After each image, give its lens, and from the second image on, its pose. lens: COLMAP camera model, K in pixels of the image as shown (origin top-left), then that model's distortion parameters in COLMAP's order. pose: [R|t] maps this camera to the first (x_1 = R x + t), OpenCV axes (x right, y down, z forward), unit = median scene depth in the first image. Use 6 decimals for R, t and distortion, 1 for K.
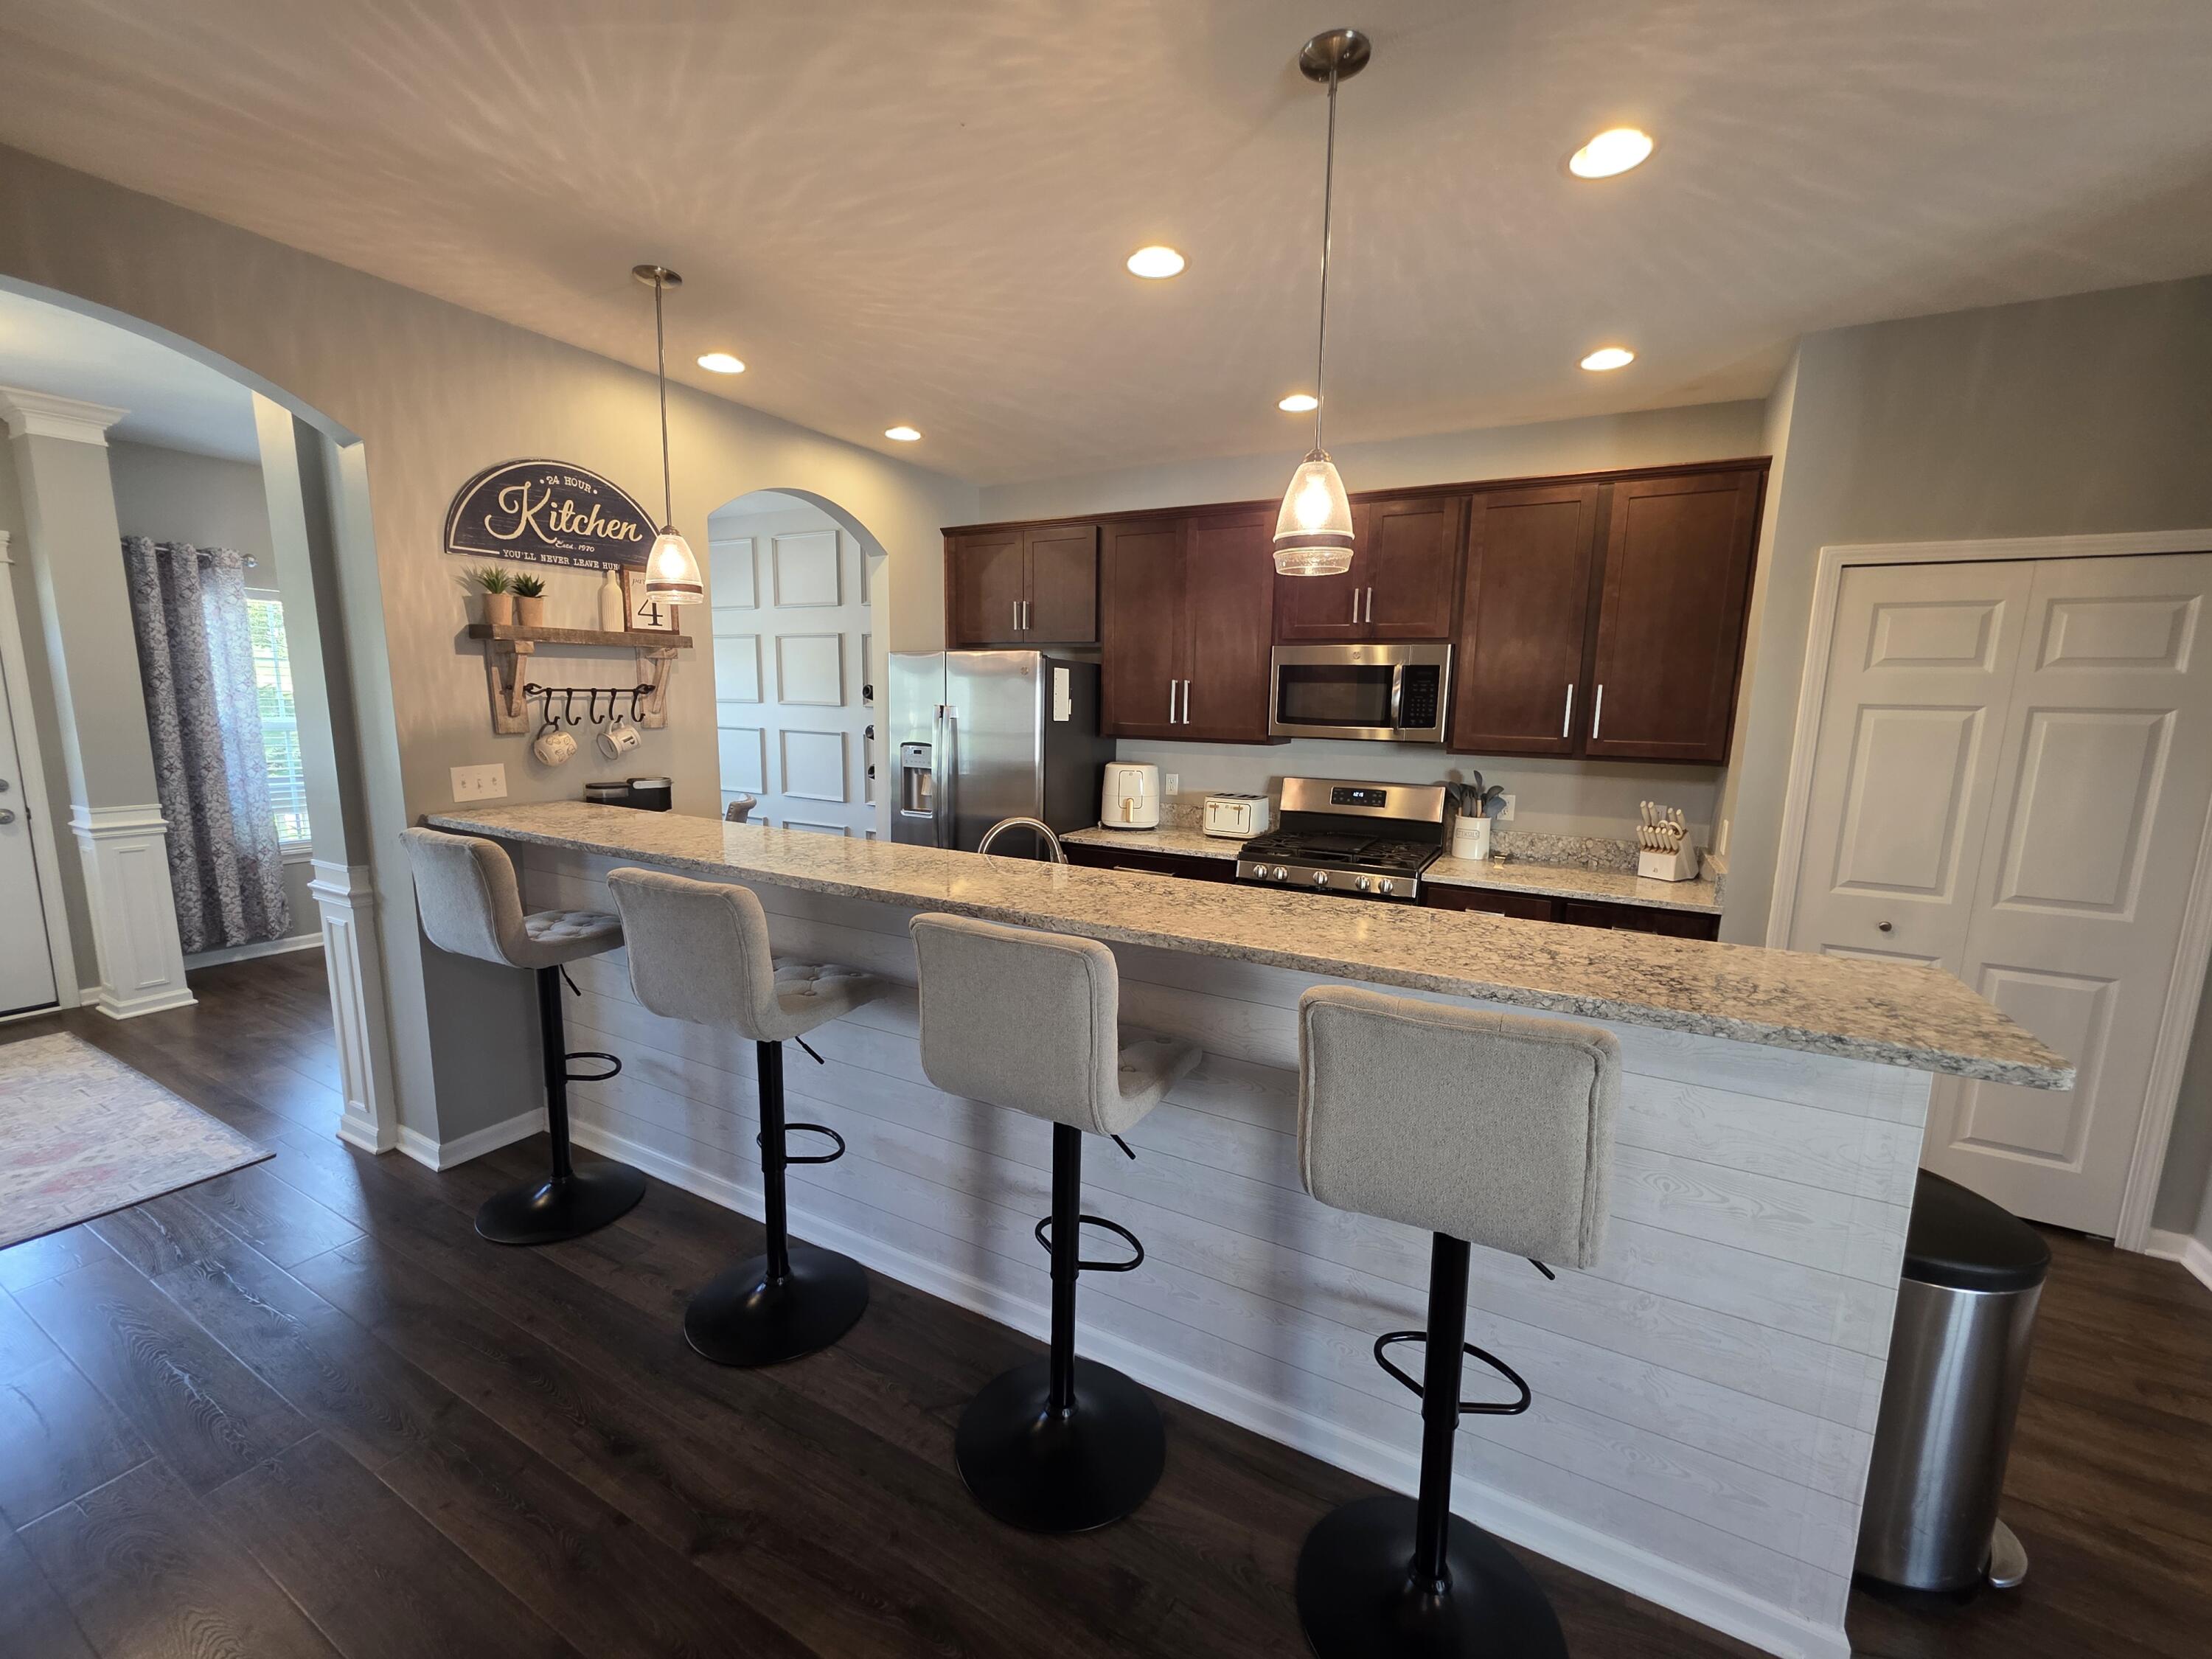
lens RADIAL K [[884.2, 0, 1108.7], [0, 884.2, 836.8], [0, 0, 1]] dist [0.000594, 0.000195]
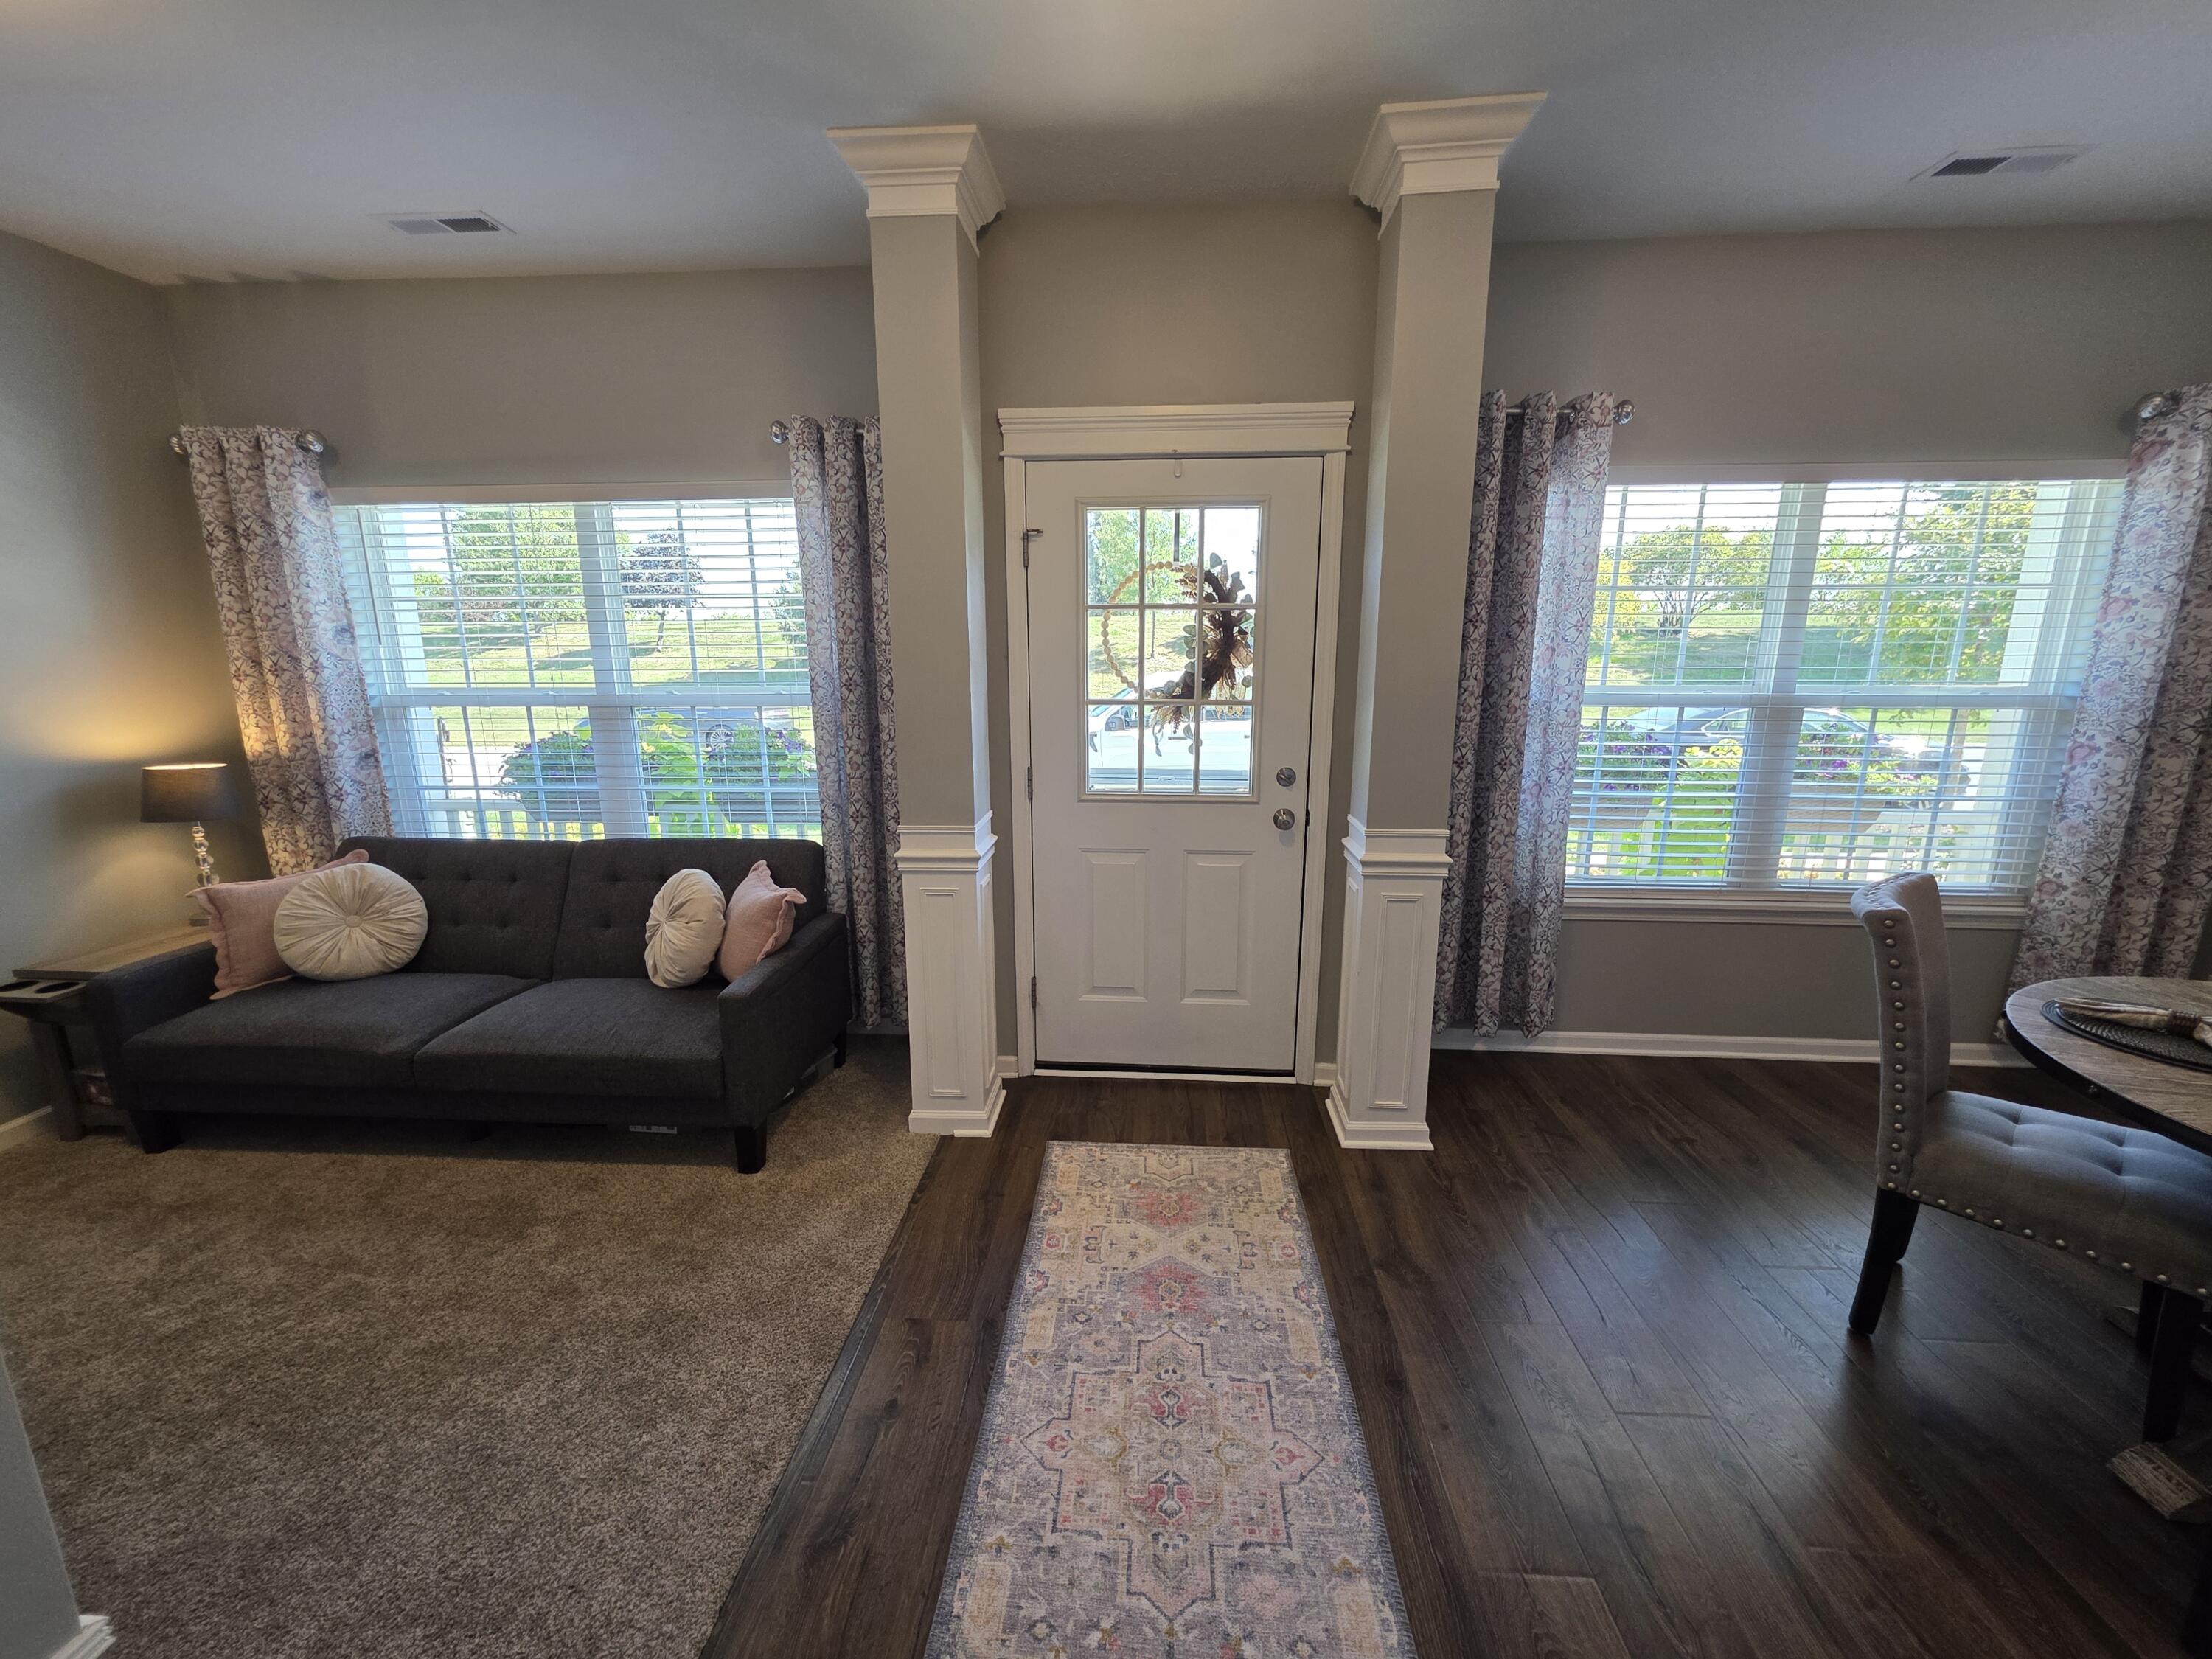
lens RADIAL K [[884.2, 0, 1108.7], [0, 884.2, 836.8], [0, 0, 1]] dist [0.000594, 0.000195]
pose [[0.417535, 0.164173, -0.893707, -0.803508], [-0.130772, 0.984161, 0.119694, -0.093924], [0.899201, 0.066895, 0.432391, 0.681318]]
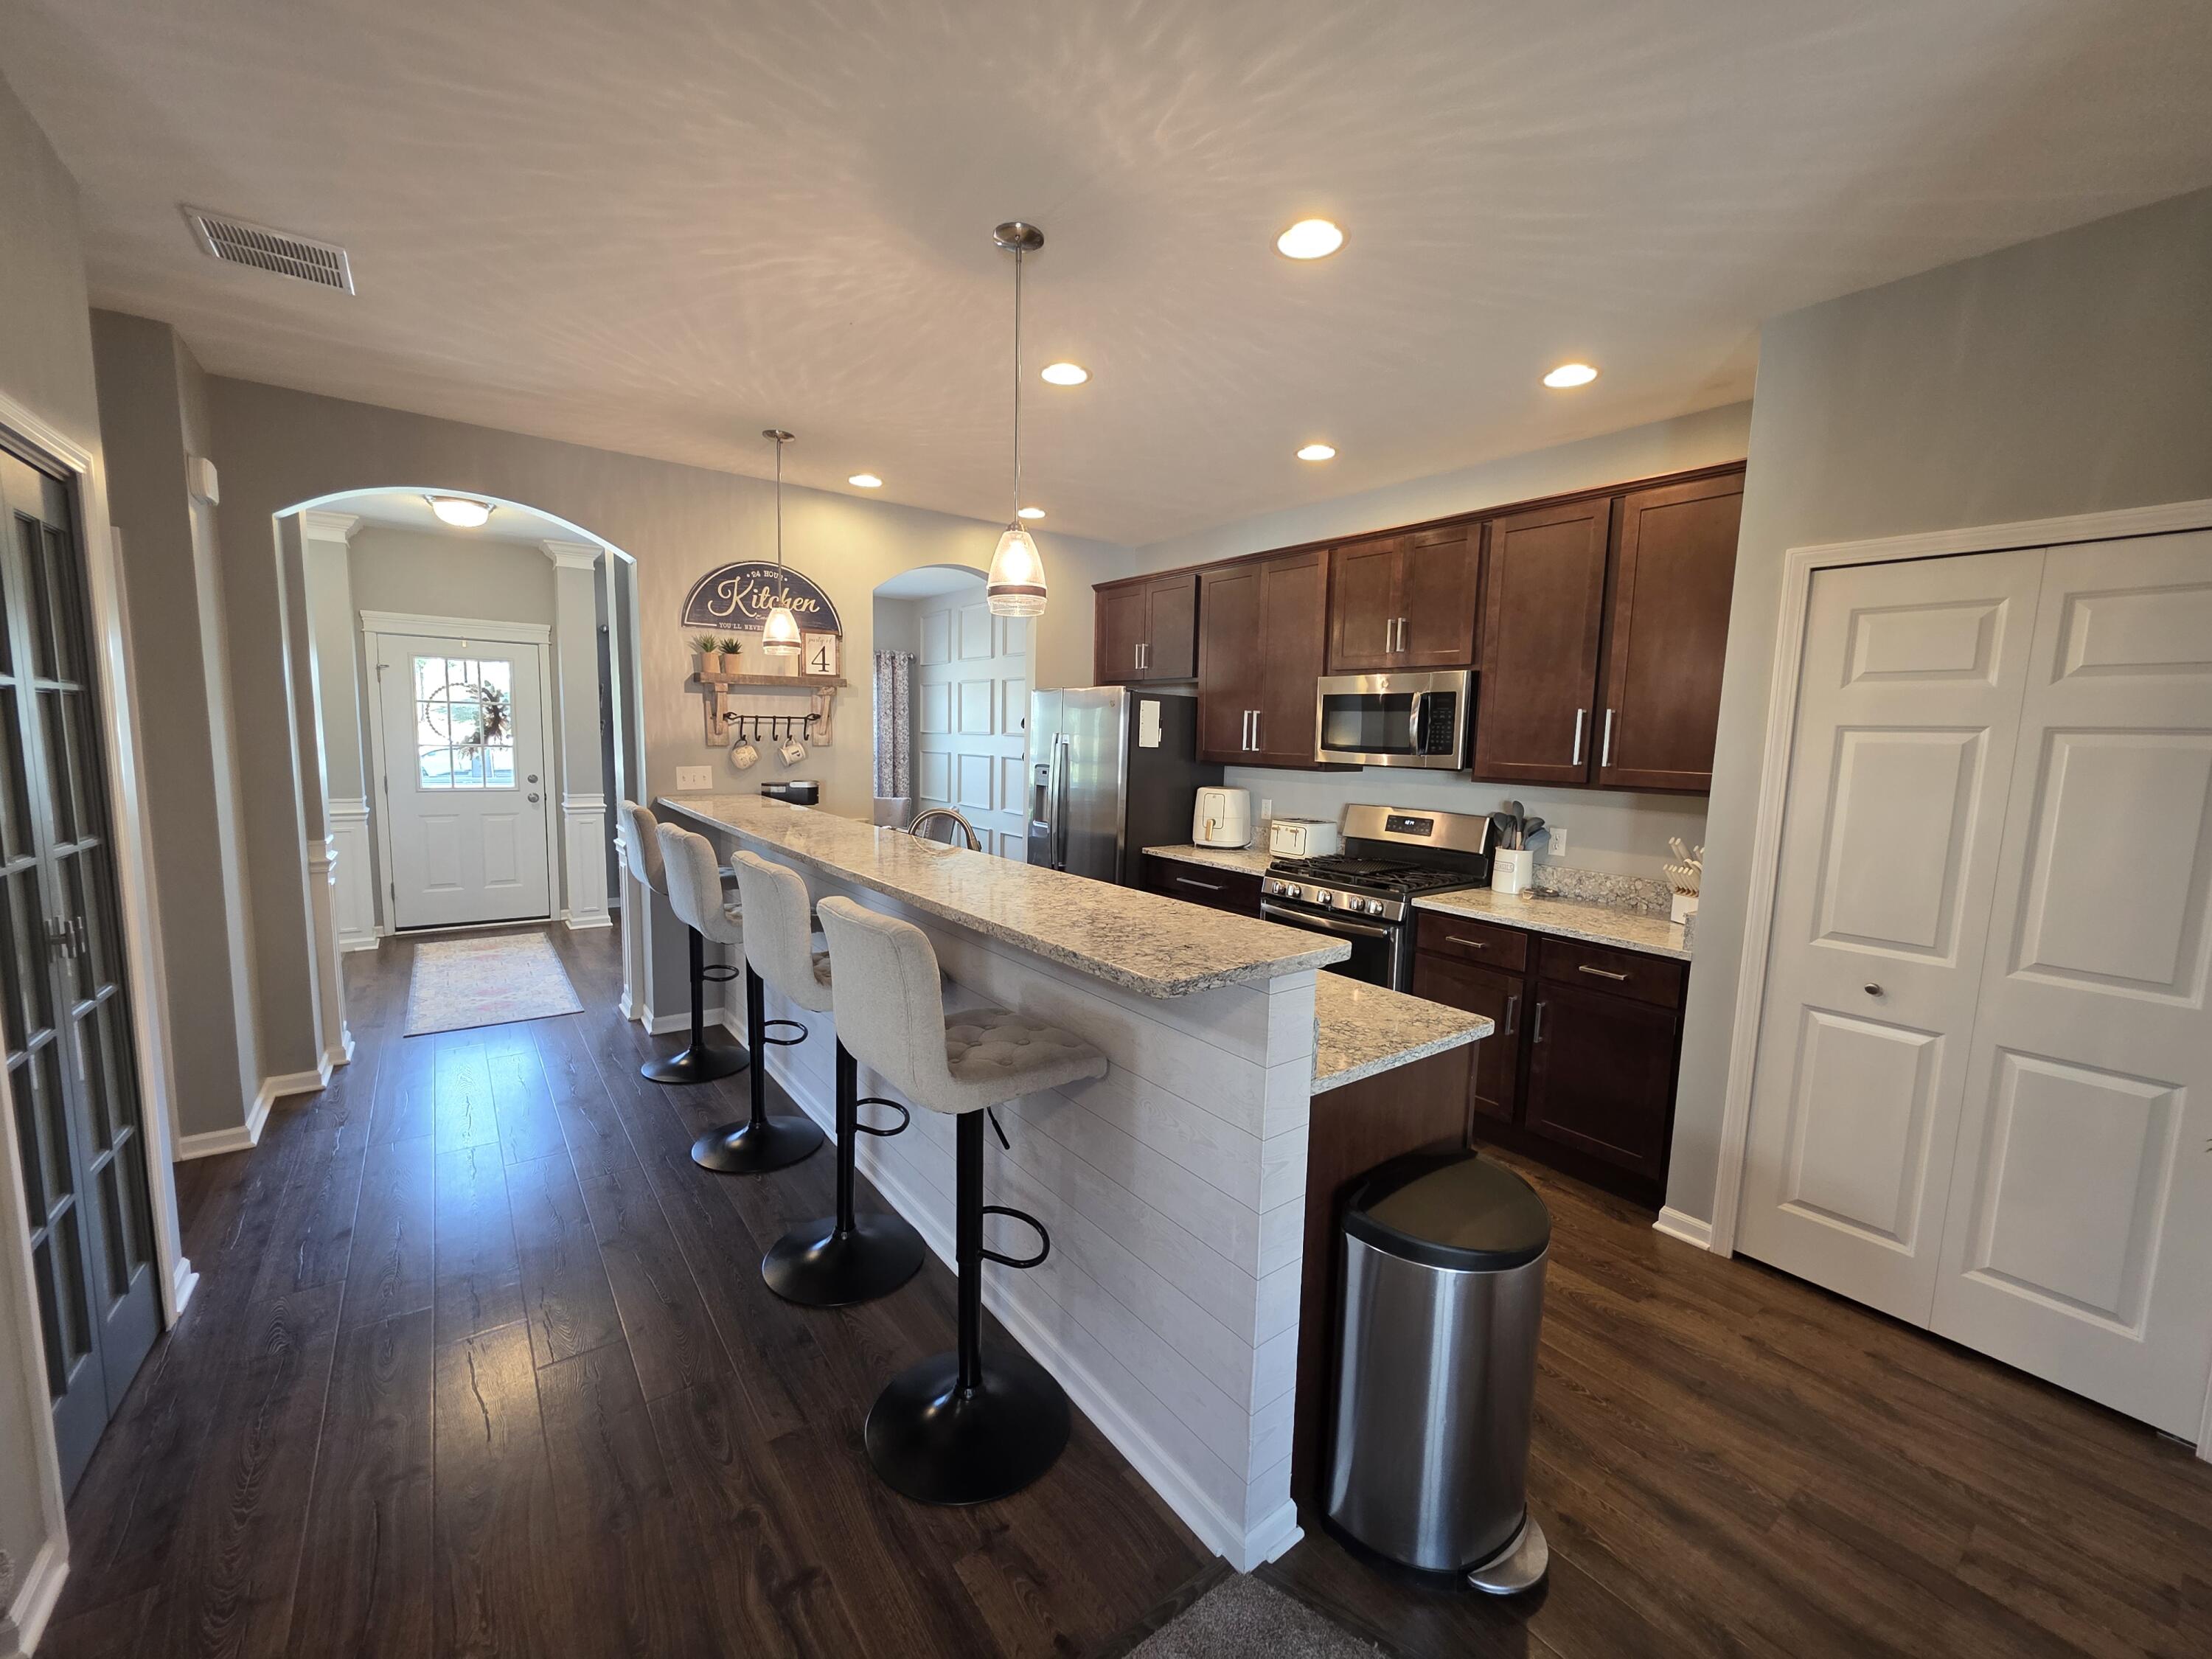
lens RADIAL K [[884.2, 0, 1108.7], [0, 884.2, 836.8], [0, 0, 1]] dist [0.000594, 0.000195]
pose [[0.909525, 0.052211, -0.412357, 0.483287], [-0.072966, 0.996729, -0.034737, 0.034310], [0.409194, 0.061682, 0.910360, -0.059141]]
